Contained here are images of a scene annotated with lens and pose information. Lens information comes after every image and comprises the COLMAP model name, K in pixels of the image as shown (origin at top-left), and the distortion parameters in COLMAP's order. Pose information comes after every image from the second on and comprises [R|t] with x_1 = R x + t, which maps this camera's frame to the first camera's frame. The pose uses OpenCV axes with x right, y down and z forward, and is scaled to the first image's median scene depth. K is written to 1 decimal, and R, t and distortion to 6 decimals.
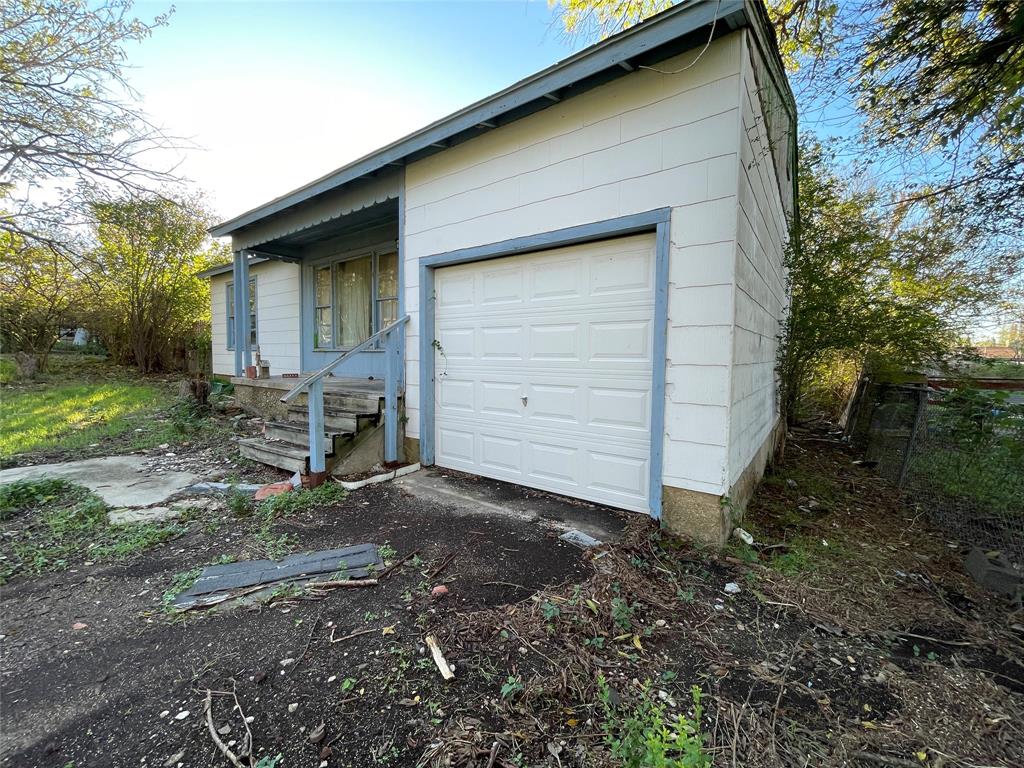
lens RADIAL K [[414.2, 0, 512.0], [0, 414.2, 384.0], [0, 0, 1]] dist [-0.002004, -0.000063]
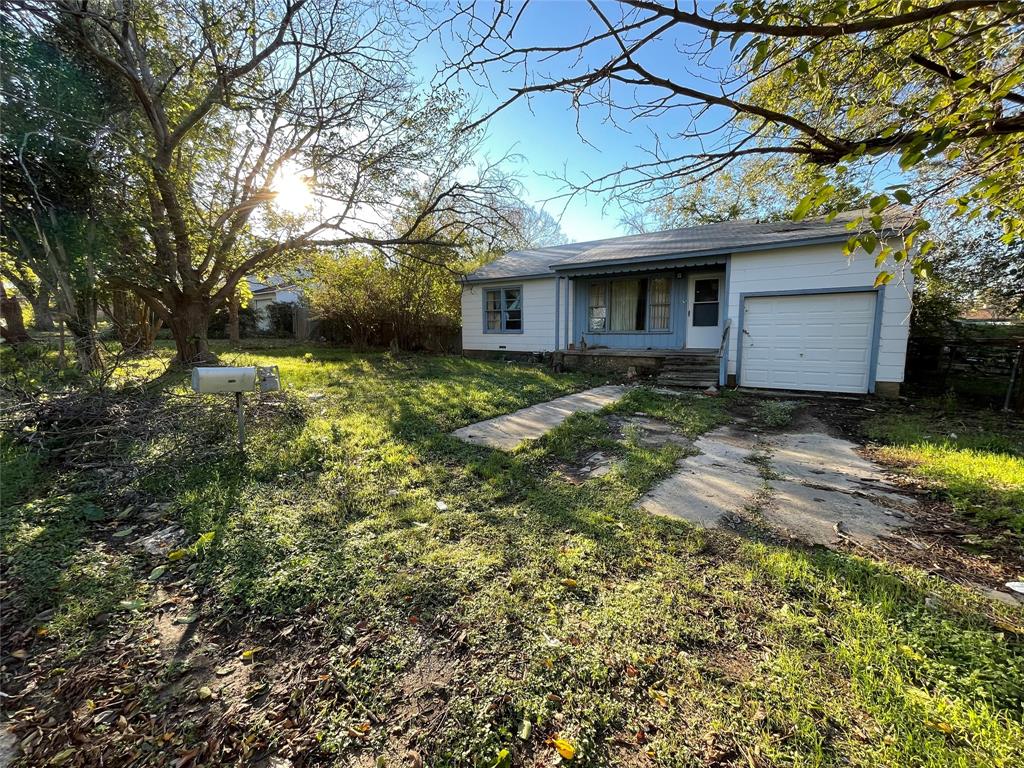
lens RADIAL K [[414.2, 0, 512.0], [0, 414.2, 384.0], [0, 0, 1]] dist [-0.002004, -0.000063]
pose [[0.999279, -0.027225, 0.026478, -1.510019], [0.025296, 0.997180, 0.070650, -0.003293], [-0.028327, -0.069929, 0.997150, -1.211291]]
